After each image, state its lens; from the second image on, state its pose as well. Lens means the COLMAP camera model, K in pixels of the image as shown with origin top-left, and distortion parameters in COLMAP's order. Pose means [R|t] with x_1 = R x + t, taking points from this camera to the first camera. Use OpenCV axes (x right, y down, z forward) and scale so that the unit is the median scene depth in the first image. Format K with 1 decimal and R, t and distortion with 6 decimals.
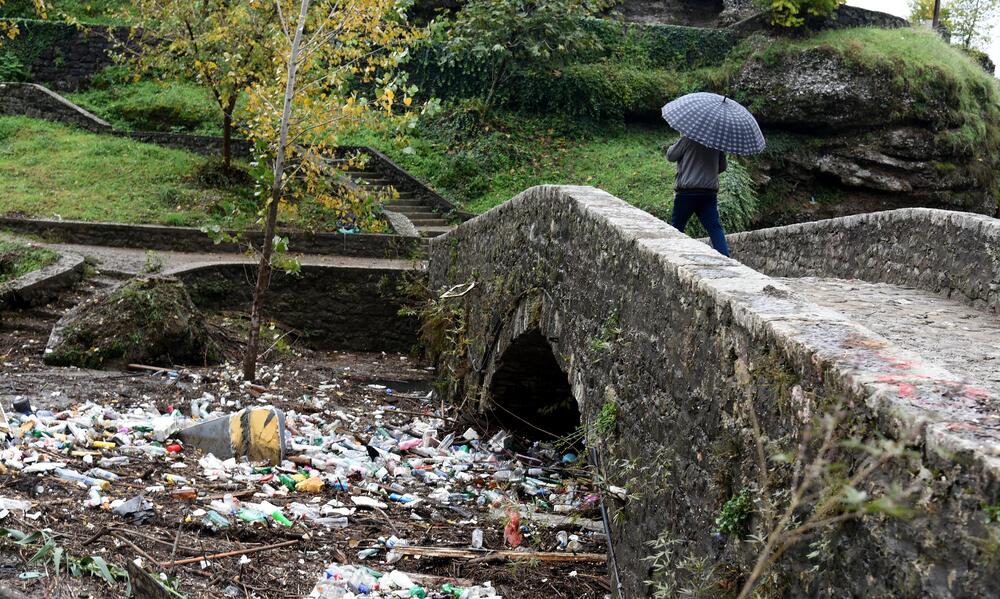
lens RADIAL K [[1375.9, 0, 469.4], [0, 1375.9, 299.0], [0, 0, 1]] dist [-0.040703, 0.000000]
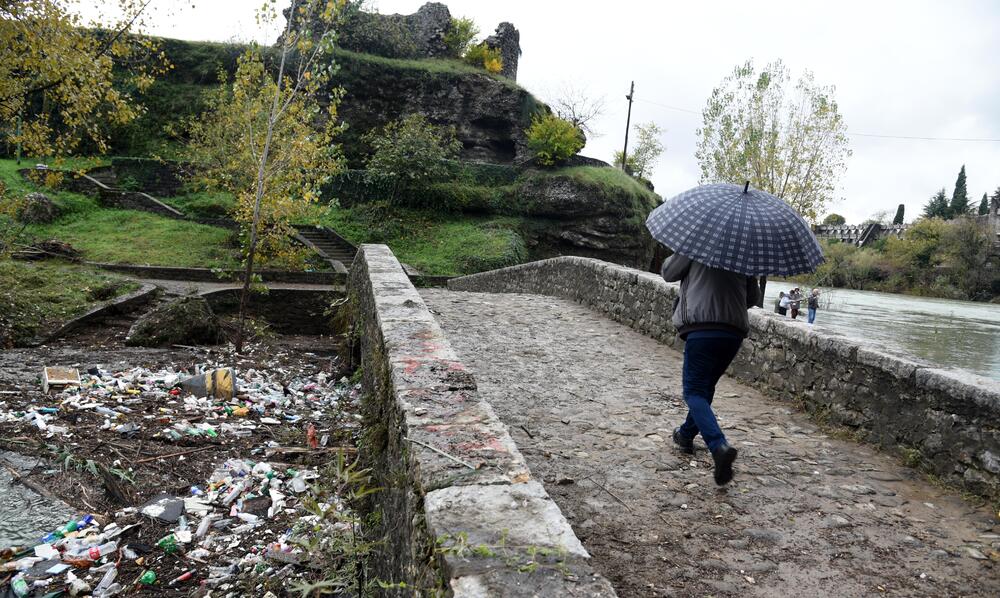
lens RADIAL K [[694.7, 0, 502.0], [0, 694.7, 312.5], [0, 0, 1]] dist [-0.076368, 0.018596]
pose [[0.991759, -0.013381, 0.127413, 0.085767], [0.011940, 0.999856, 0.012066, -0.001182], [-0.127556, -0.010445, 0.991776, 0.052240]]
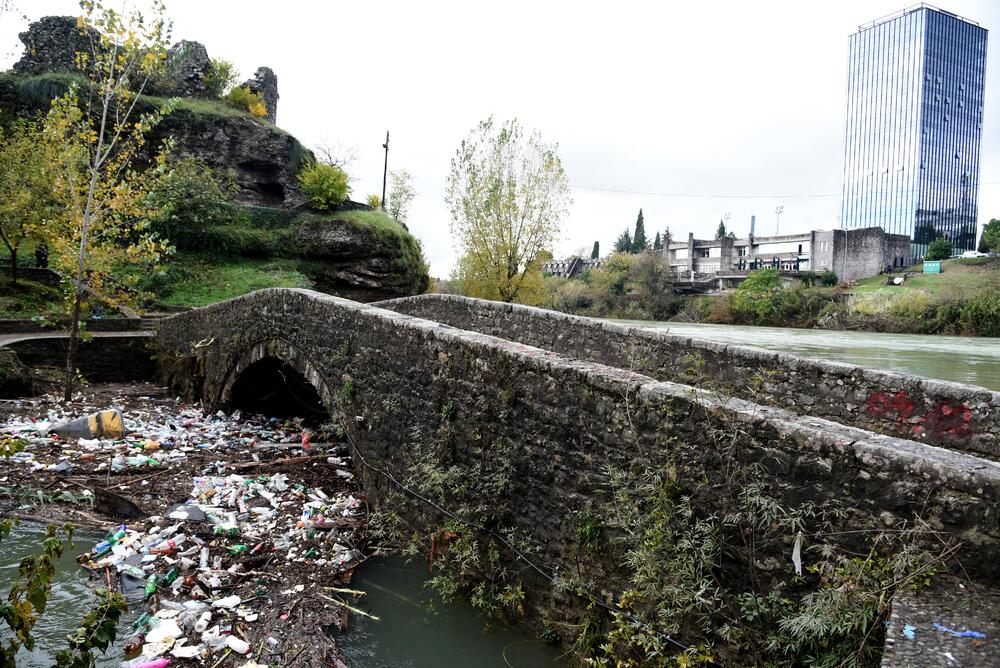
lens RADIAL K [[692.2, 0, 498.9], [0, 692.2, 335.8], [0, 0, 1]] dist [-0.043249, 0.001811]
pose [[0.867306, -0.057568, 0.494435, -0.124537], [0.062494, 0.998024, 0.006580, 0.003698], [-0.493836, 0.025193, 0.869190, -0.066531]]
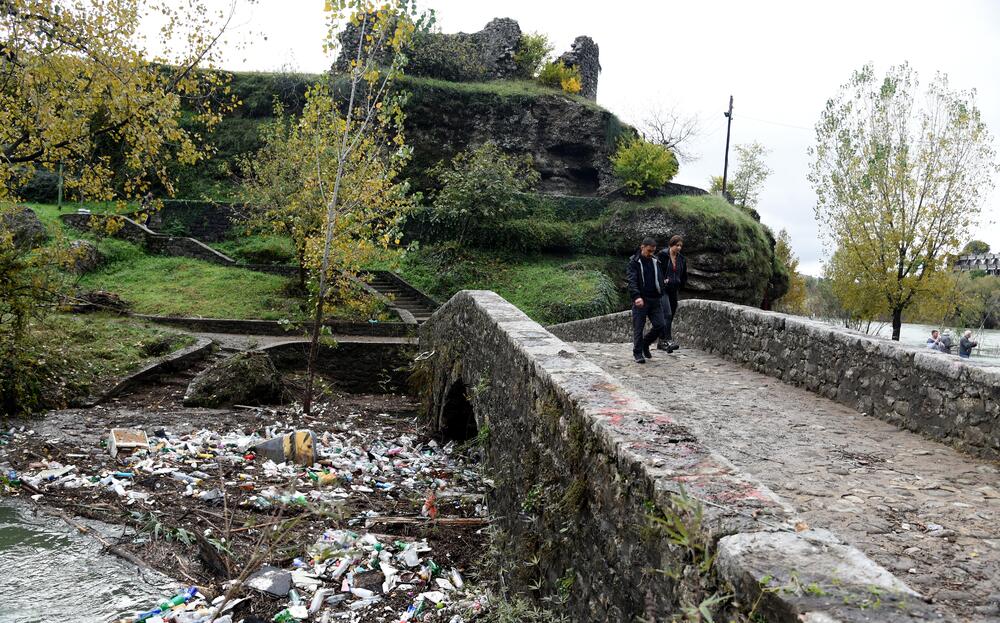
lens RADIAL K [[806.6, 0, 486.6], [0, 806.6, 312.3], [0, 0, 1]] dist [-0.068521, 0.017395]
pose [[0.999476, -0.022558, 0.023230, 0.042235], [0.023865, 0.998052, -0.057643, -0.000776], [-0.021884, 0.058167, 0.998067, 0.031396]]
